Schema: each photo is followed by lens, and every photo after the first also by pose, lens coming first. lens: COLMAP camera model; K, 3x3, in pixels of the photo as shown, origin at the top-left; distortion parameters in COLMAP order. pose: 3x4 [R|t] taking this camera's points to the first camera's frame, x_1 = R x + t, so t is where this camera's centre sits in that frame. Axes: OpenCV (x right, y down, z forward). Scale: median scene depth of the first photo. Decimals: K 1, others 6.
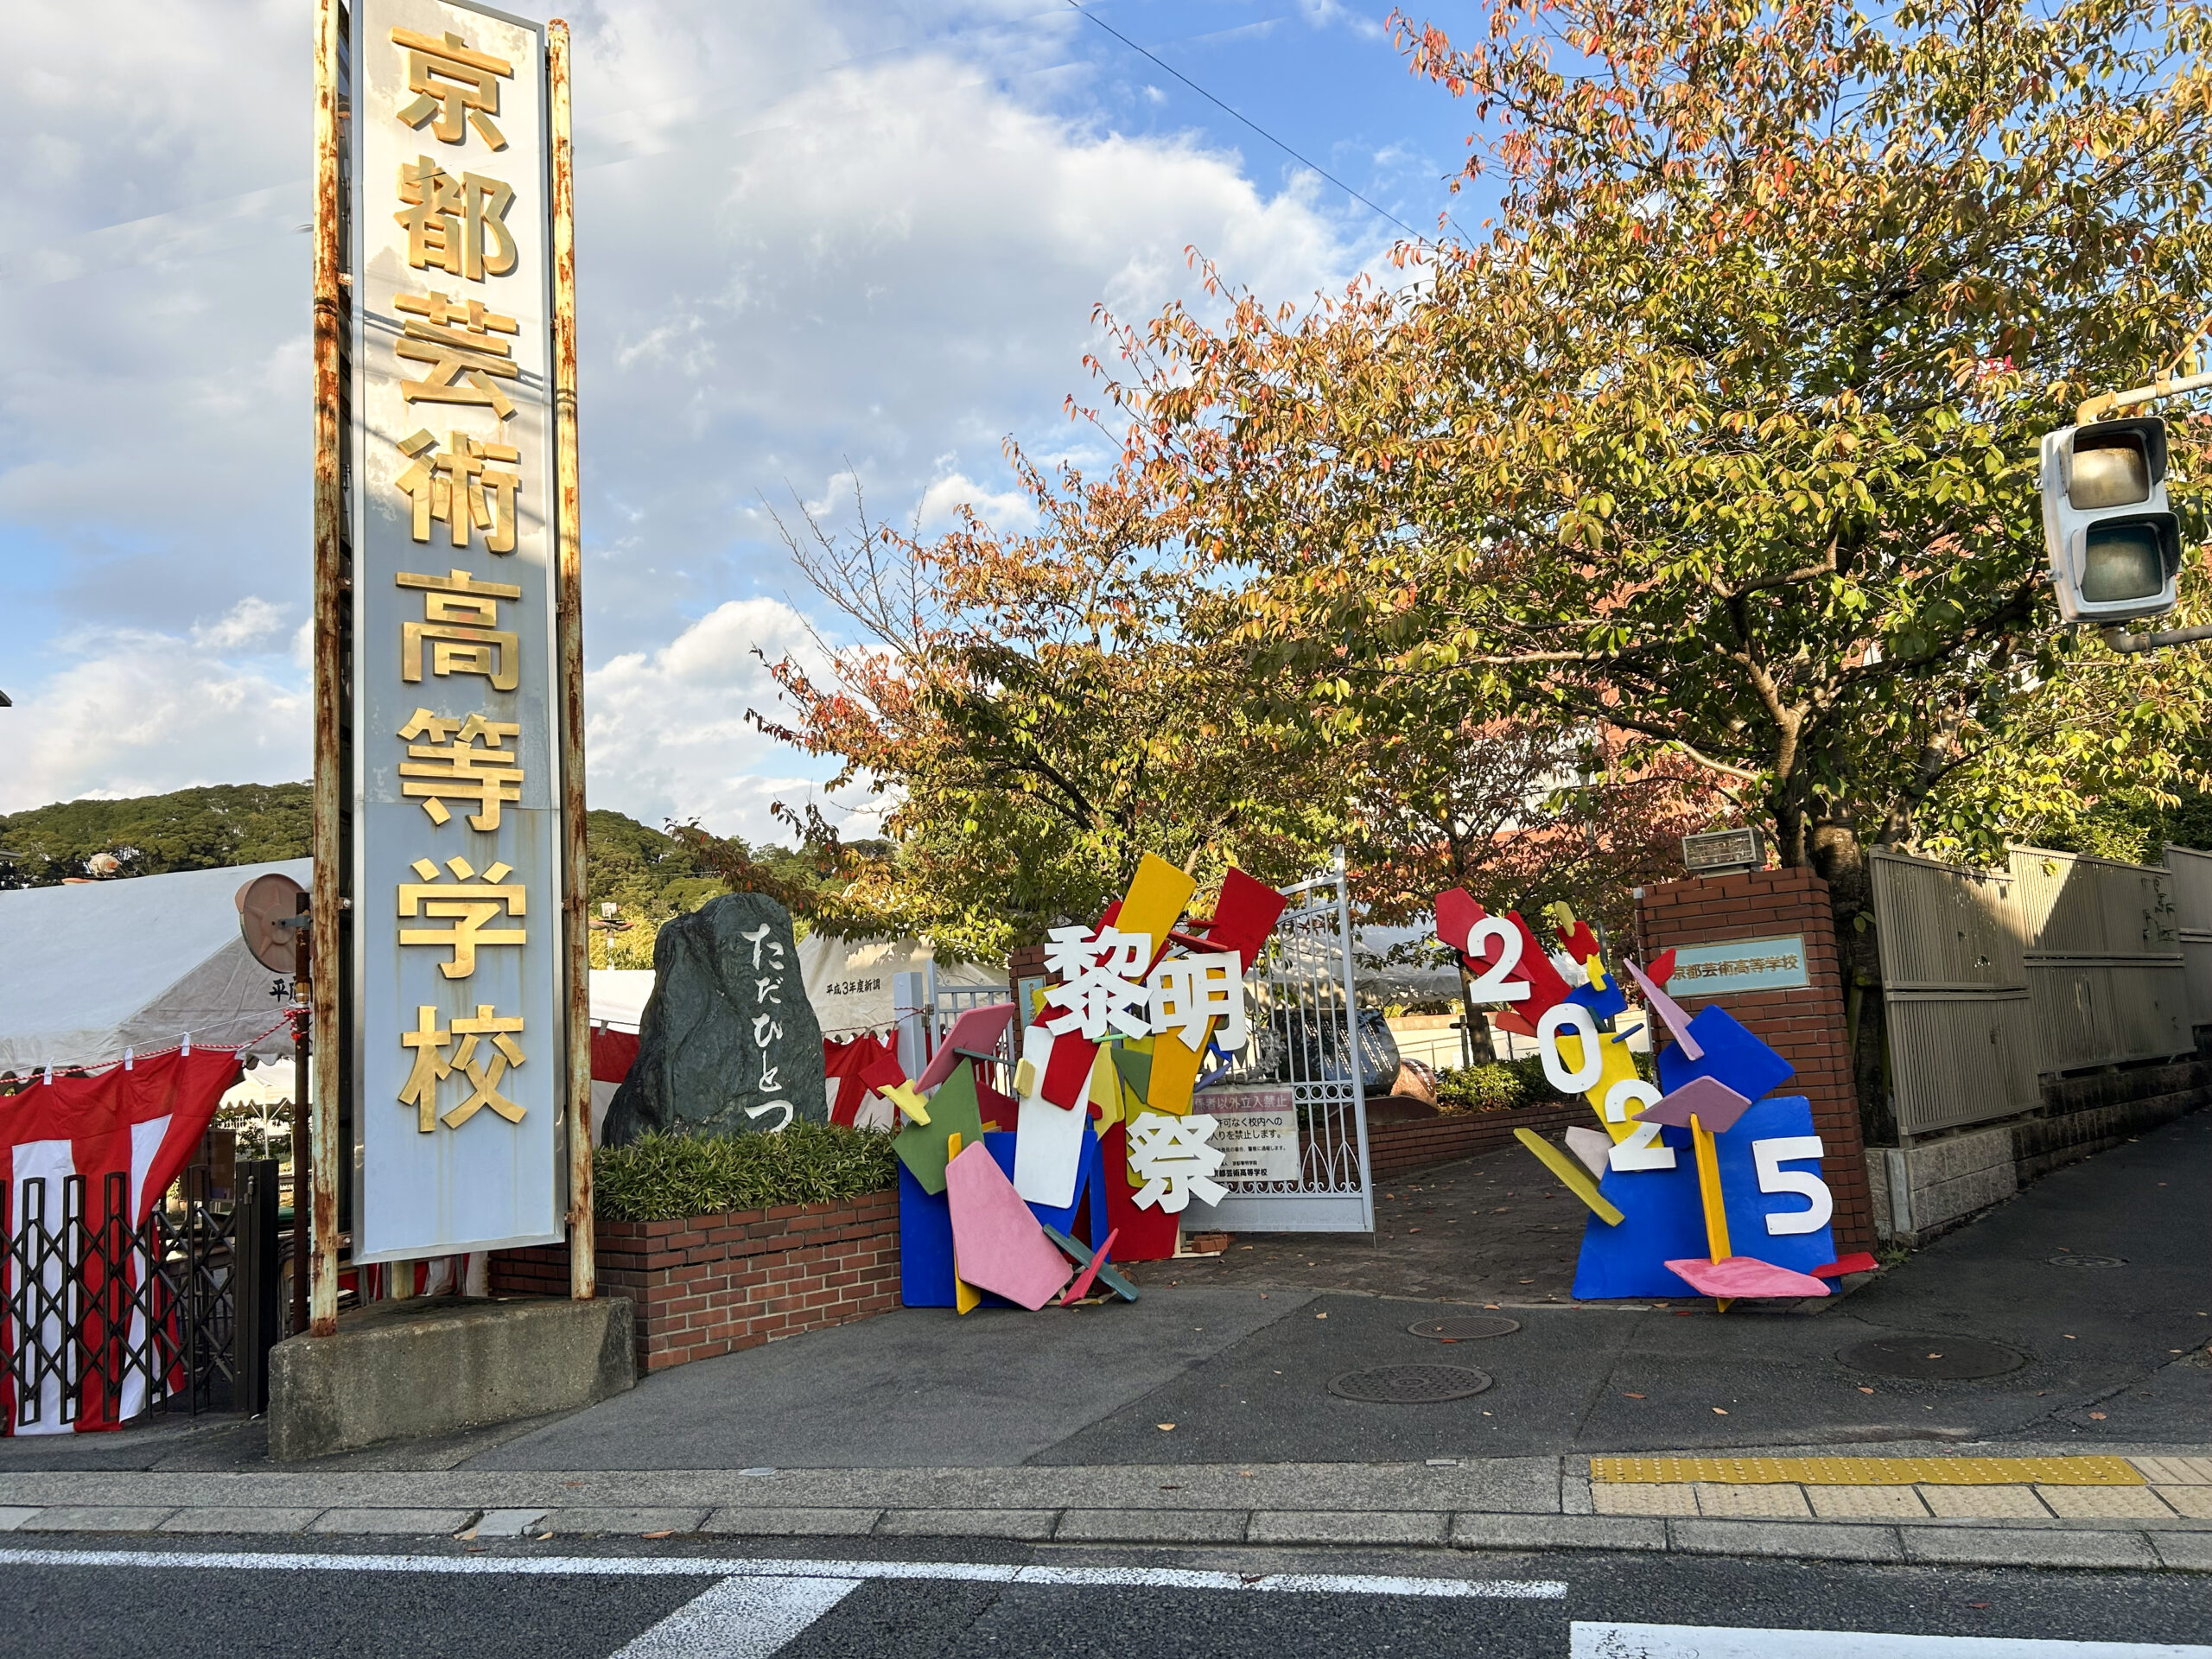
lens RADIAL K [[1643.0, 0, 1106.0], [0, 1643.0, 829.5], [0, 0, 1]] dist [0.054920, -0.002304]
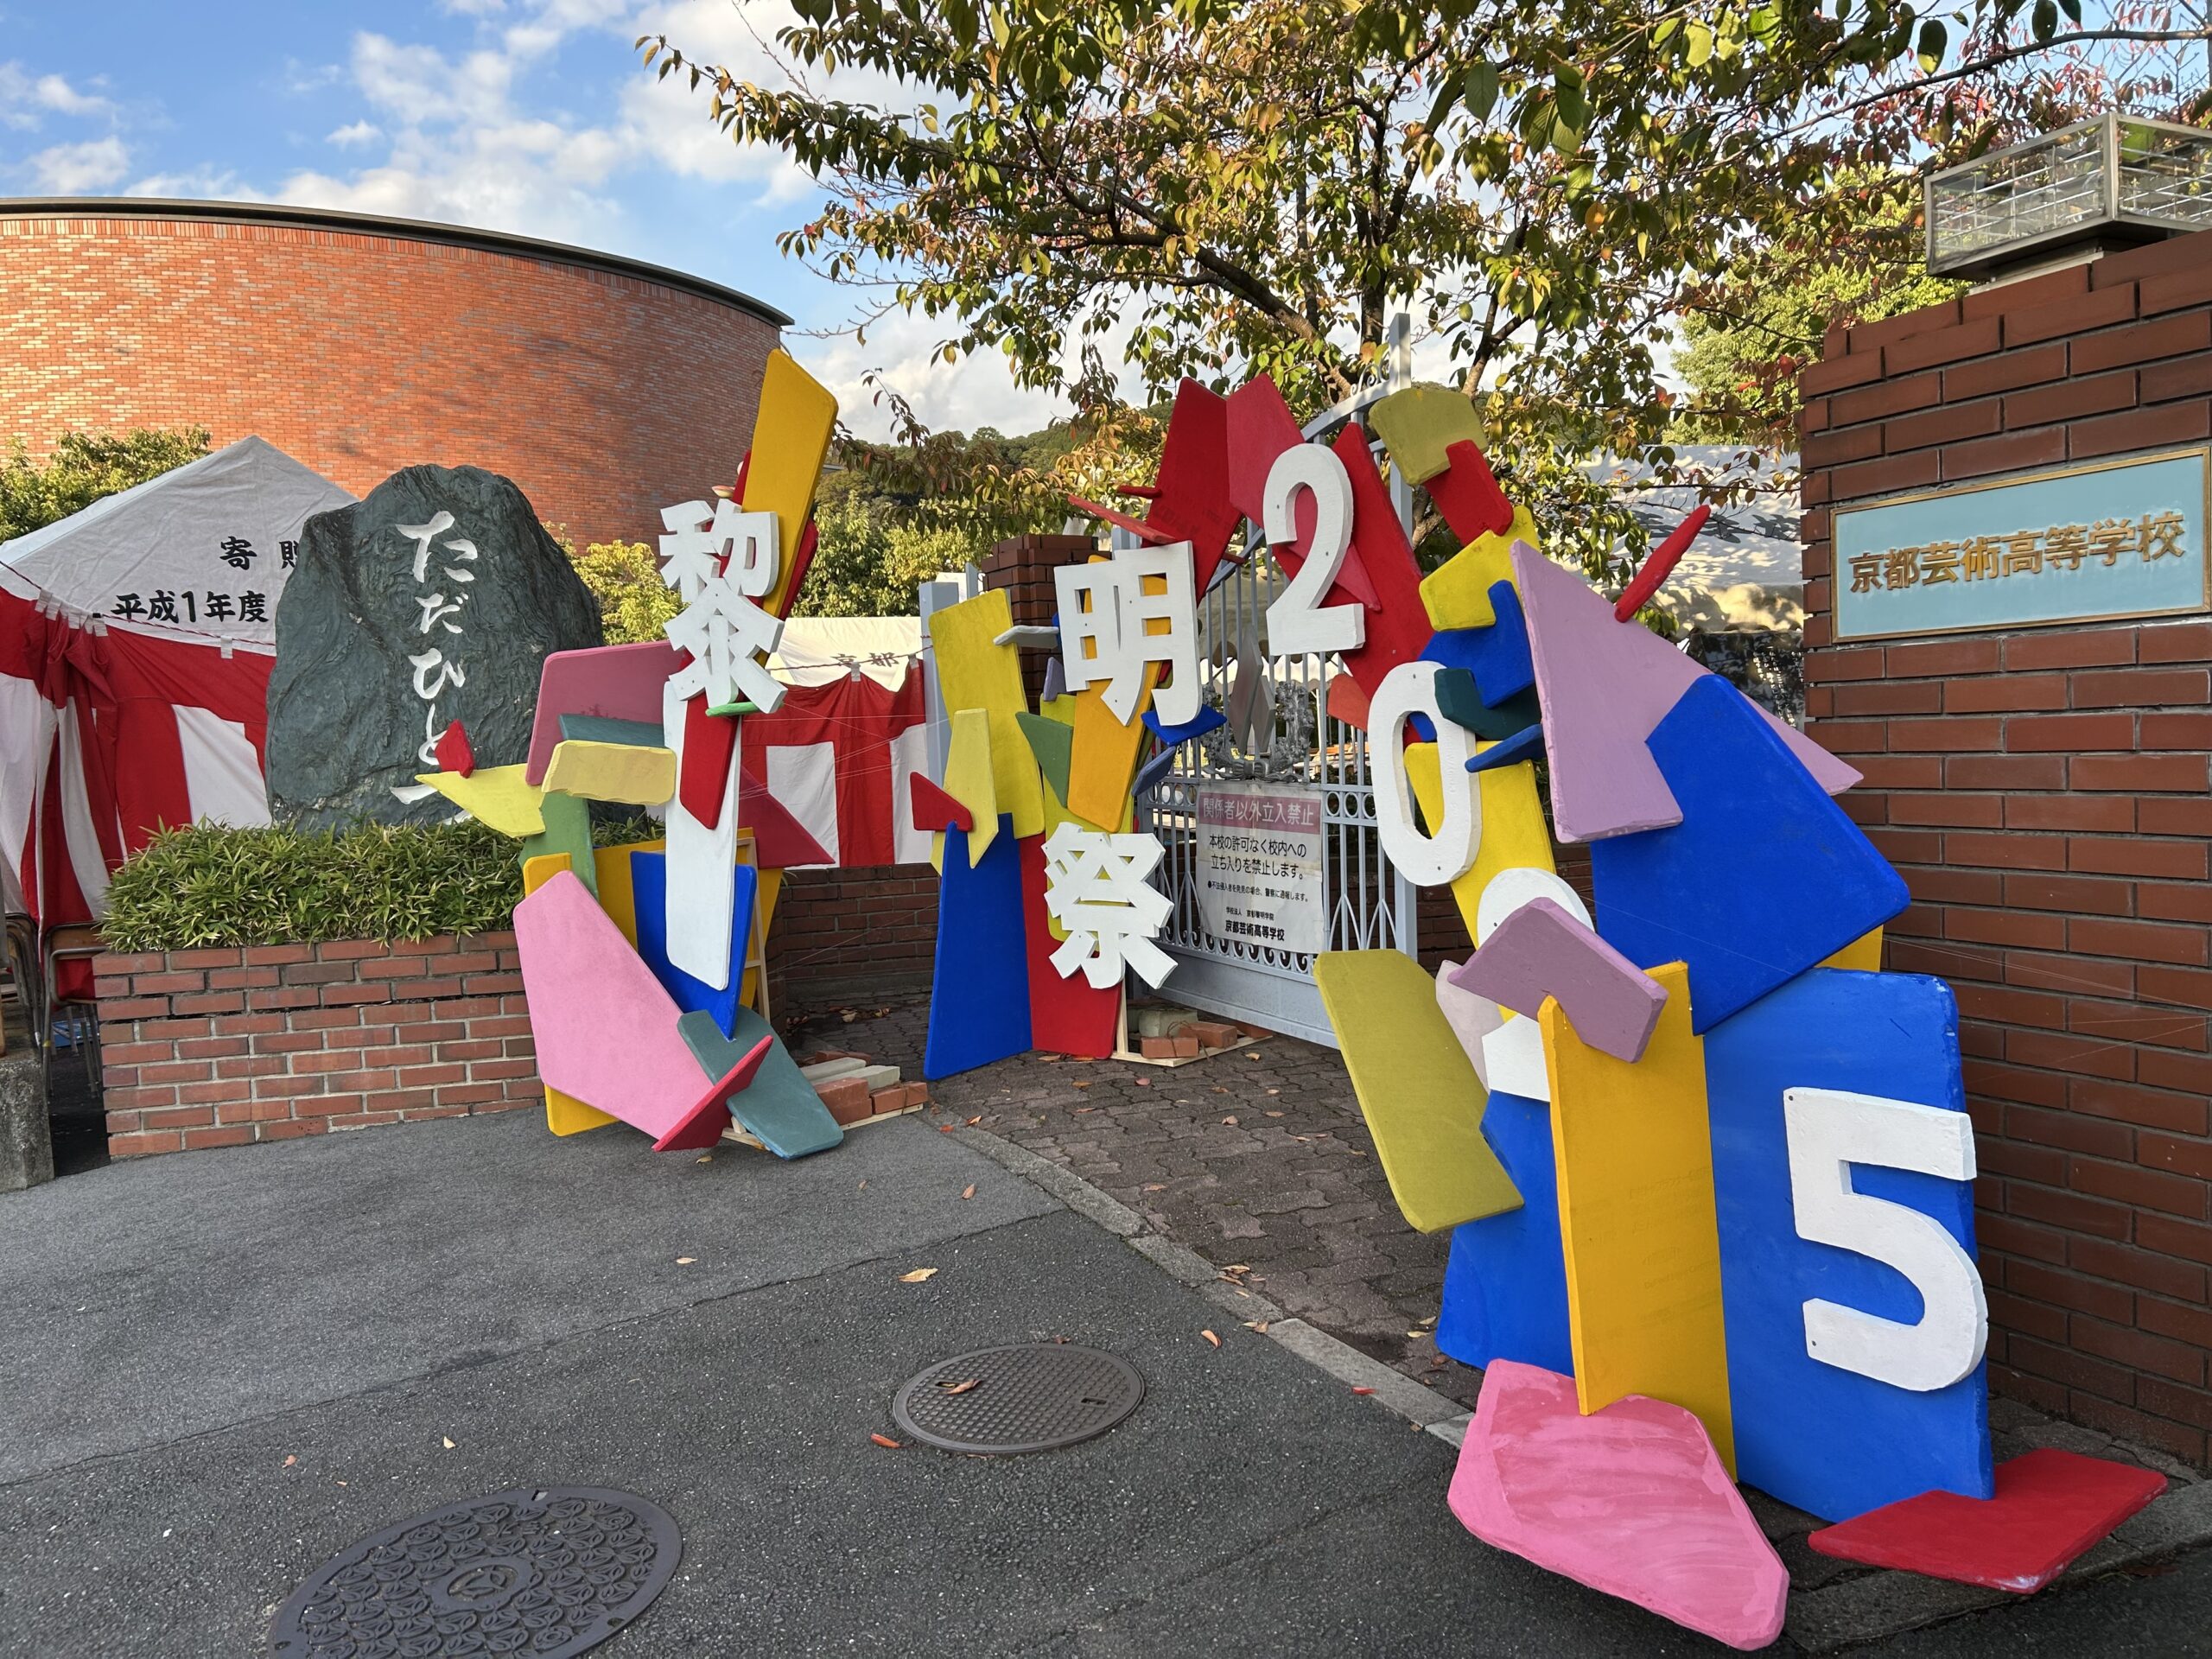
lens RADIAL K [[1643.0, 0, 1106.0], [0, 1643.0, 829.5], [0, 0, 1]] dist [0.054920, -0.002304]
pose [[0.854786, 0.070696, -0.514144, 0.377249], [0.052747, 0.973714, 0.221583, 0.048657], [0.516294, -0.216525, 0.828588, 0.570206]]
